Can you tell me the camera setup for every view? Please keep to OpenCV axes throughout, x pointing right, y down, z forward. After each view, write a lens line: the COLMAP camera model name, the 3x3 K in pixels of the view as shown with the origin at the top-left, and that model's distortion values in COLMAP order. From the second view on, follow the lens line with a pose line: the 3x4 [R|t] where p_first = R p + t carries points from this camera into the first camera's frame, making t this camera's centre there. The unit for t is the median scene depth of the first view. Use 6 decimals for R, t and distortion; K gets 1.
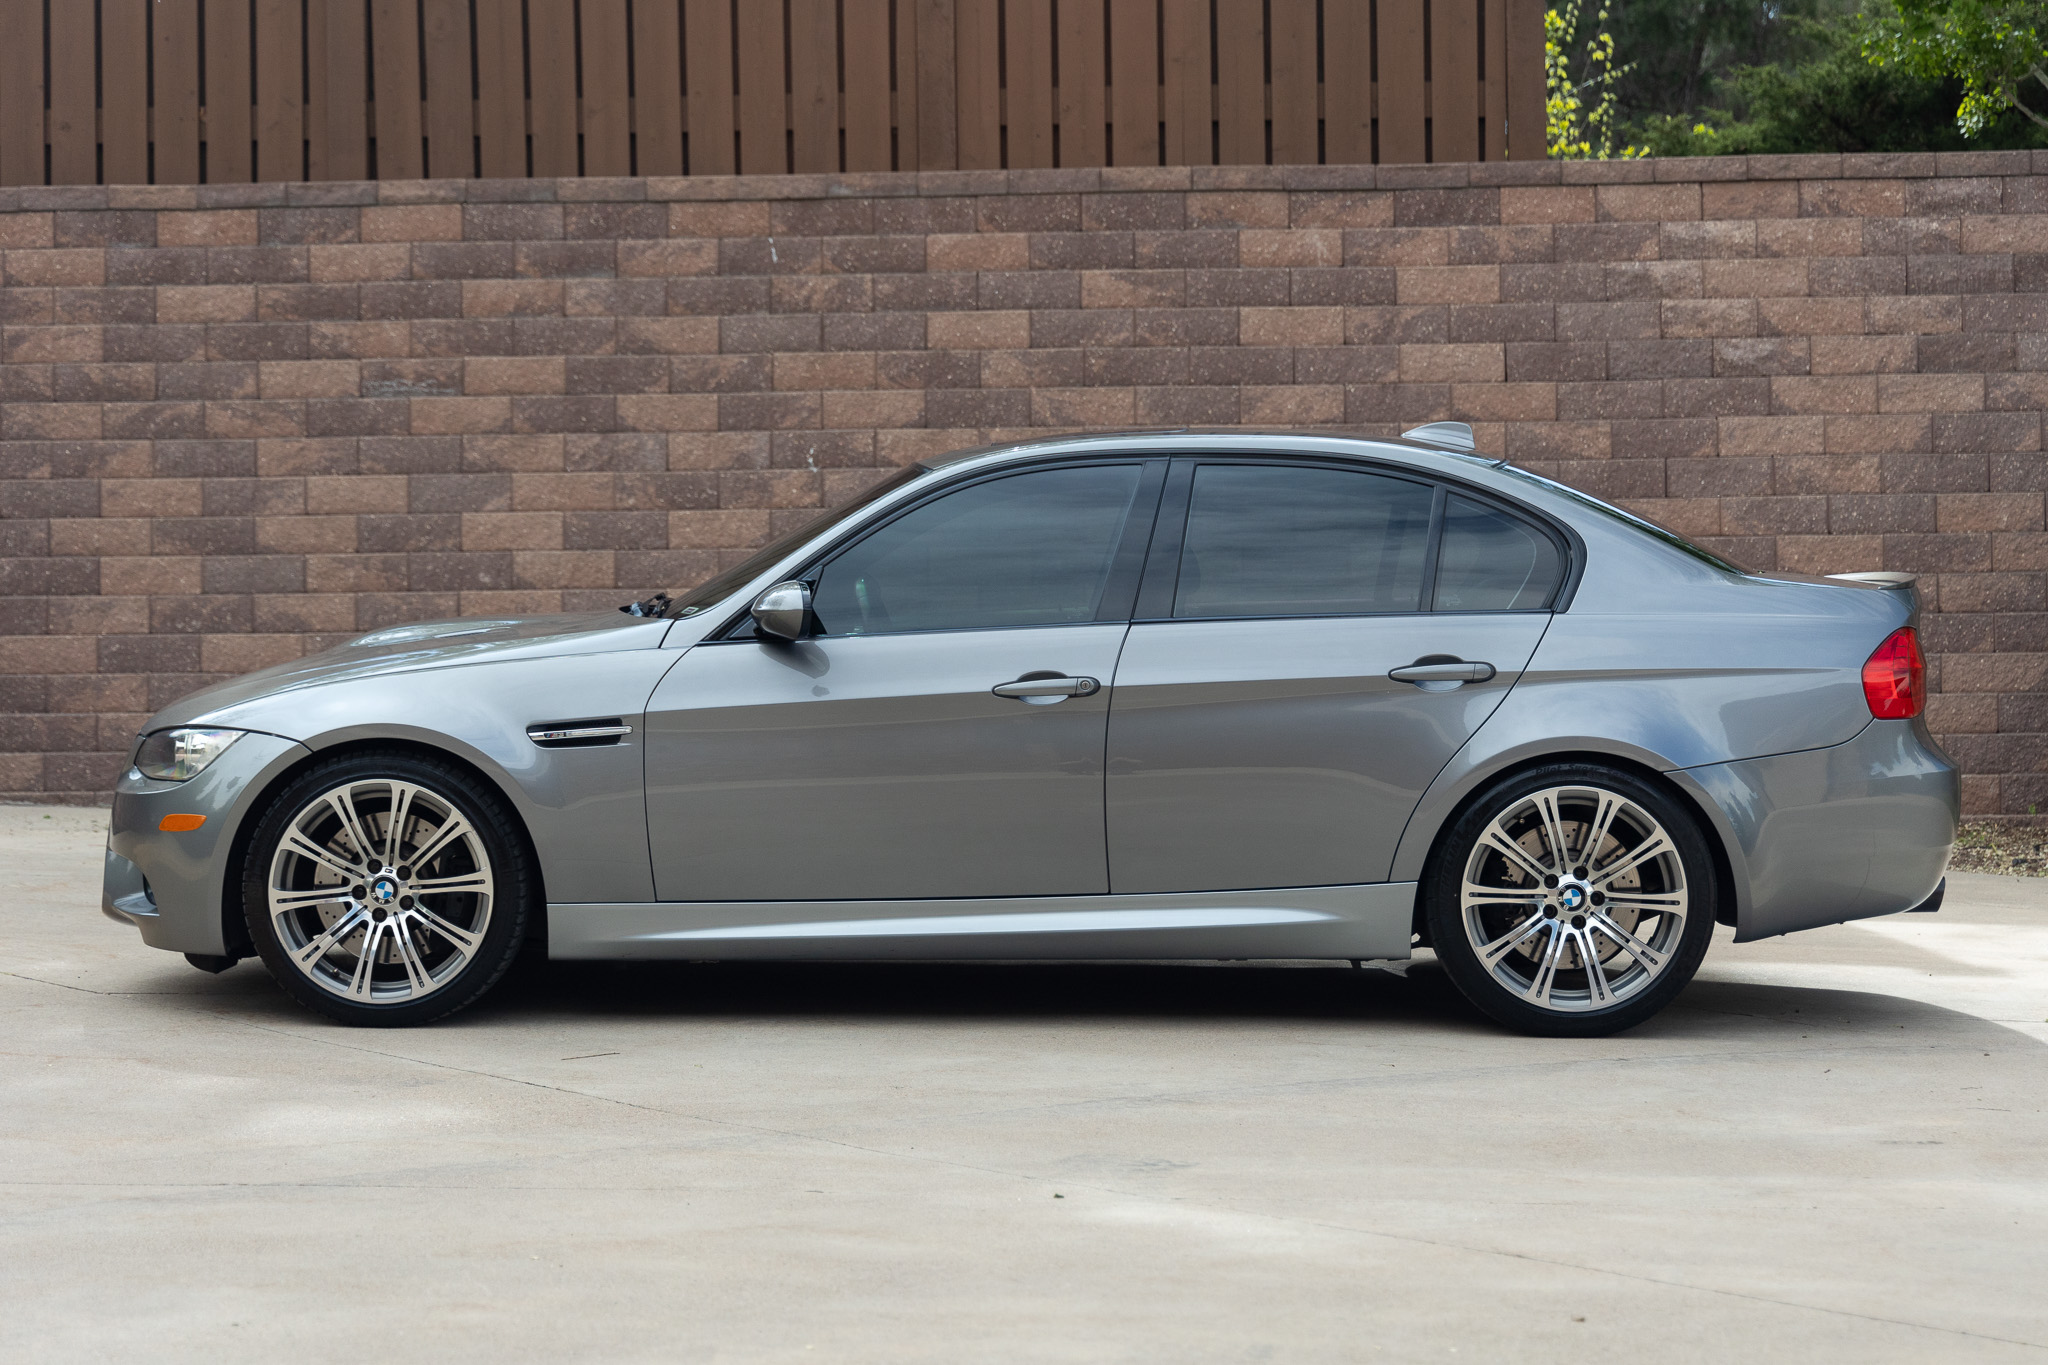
lens RADIAL K [[4424.1, 0, 1026.9], [0, 4424.1, 679.4], [0, 0, 1]] dist [0.011312, 0.000000]
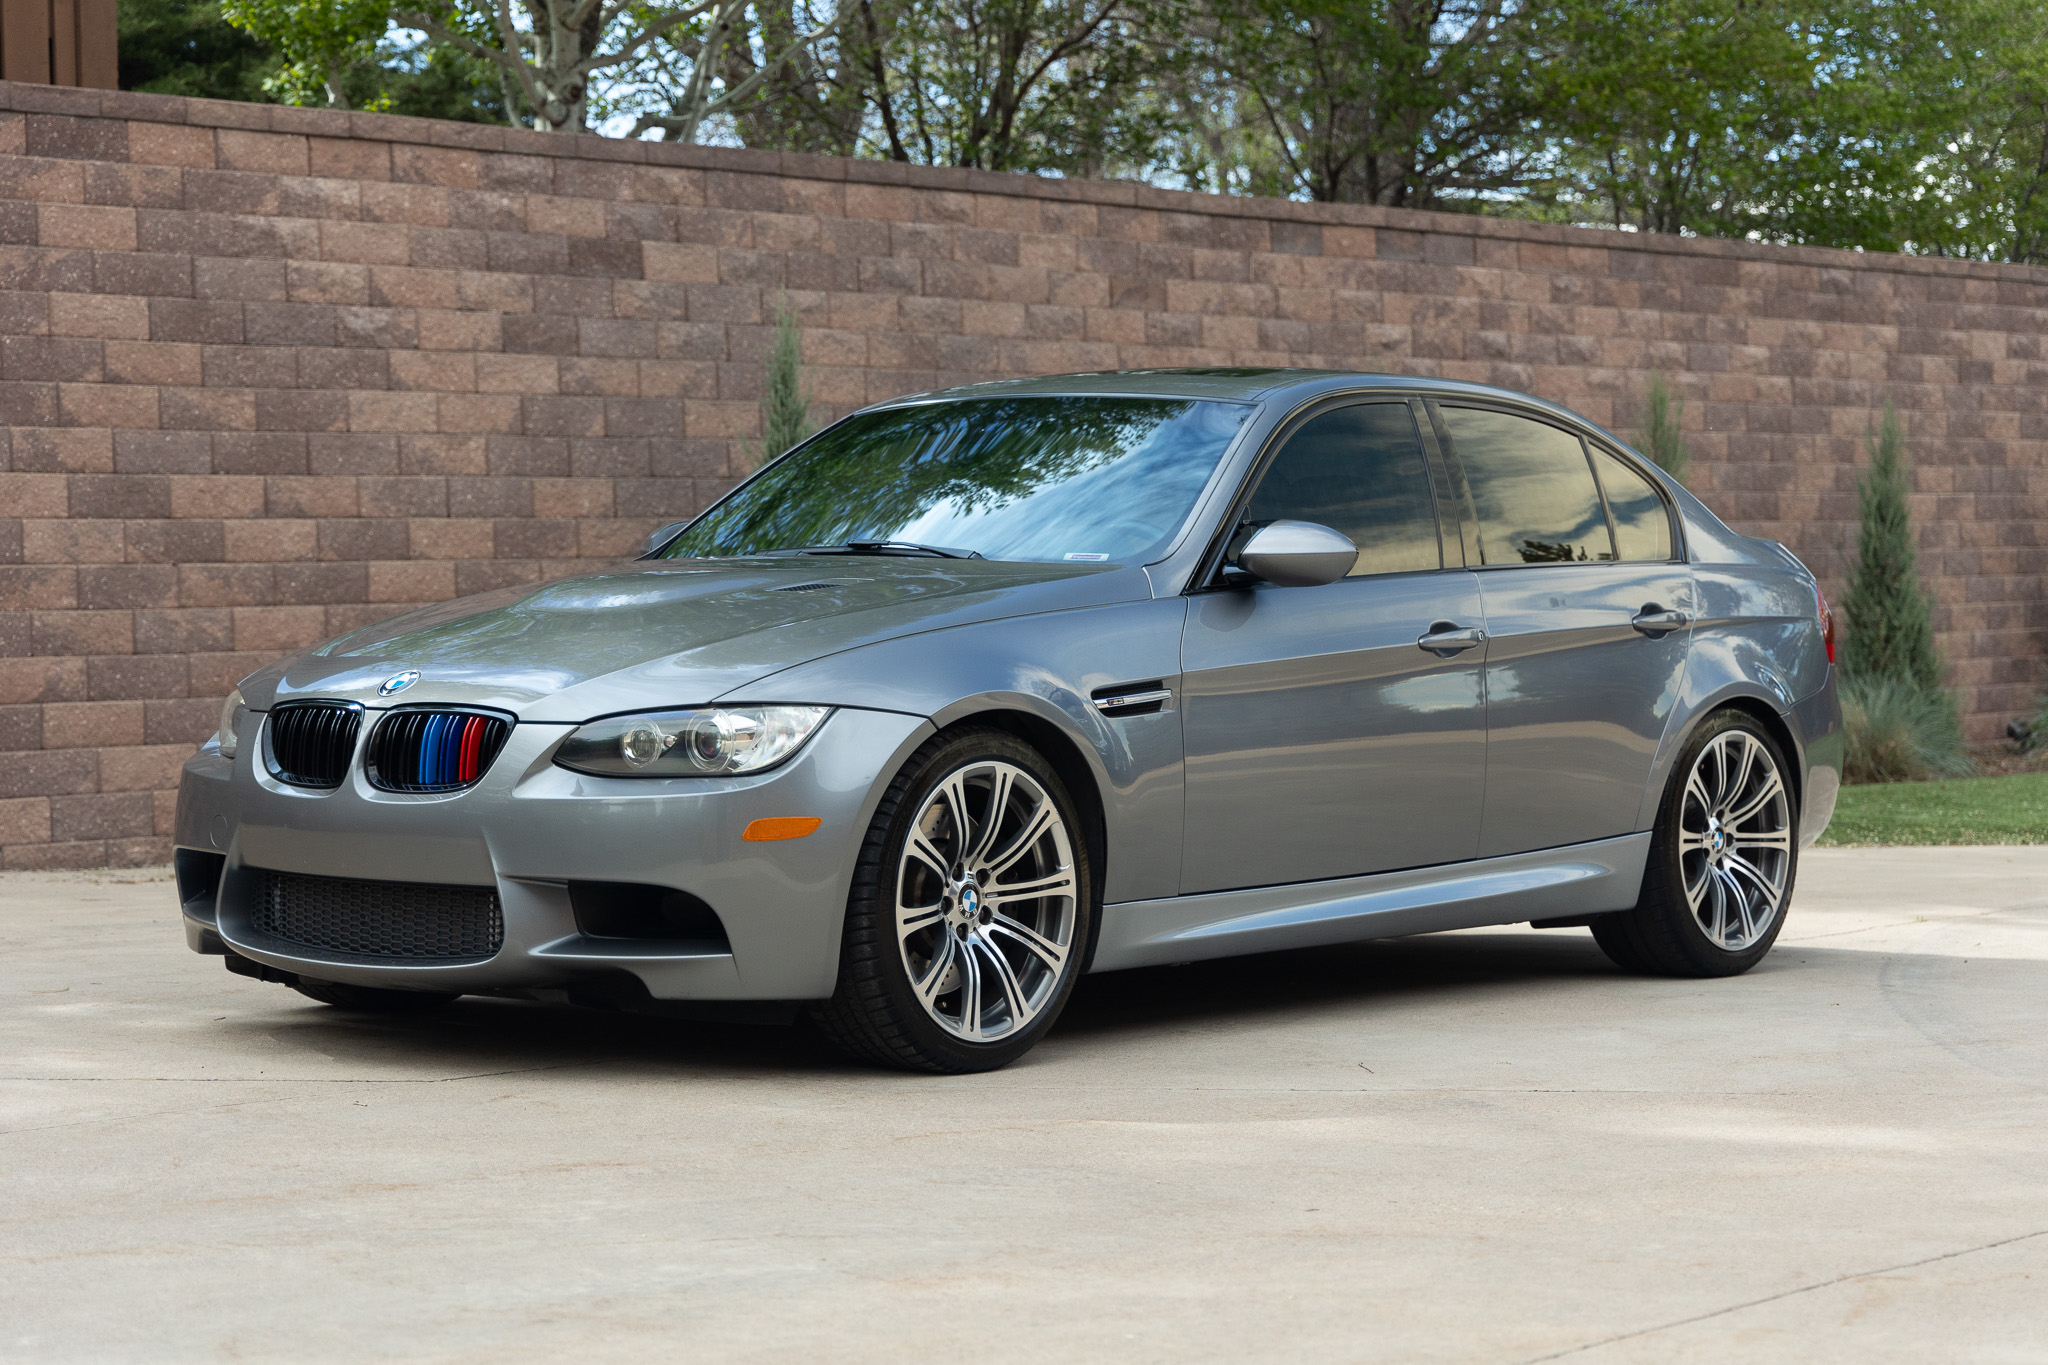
lens RADIAL K [[4424.1, 0, 1026.3], [0, 4424.1, 682.5], [0, 0, 1]] dist [0.011312, 0.000000]
pose [[0.563403, -0.014065, 0.826063, -0.532294], [0.024747, 0.999694, 0.000143, 0.005560], [-0.825812, 0.020362, 0.563578, 0.359775]]
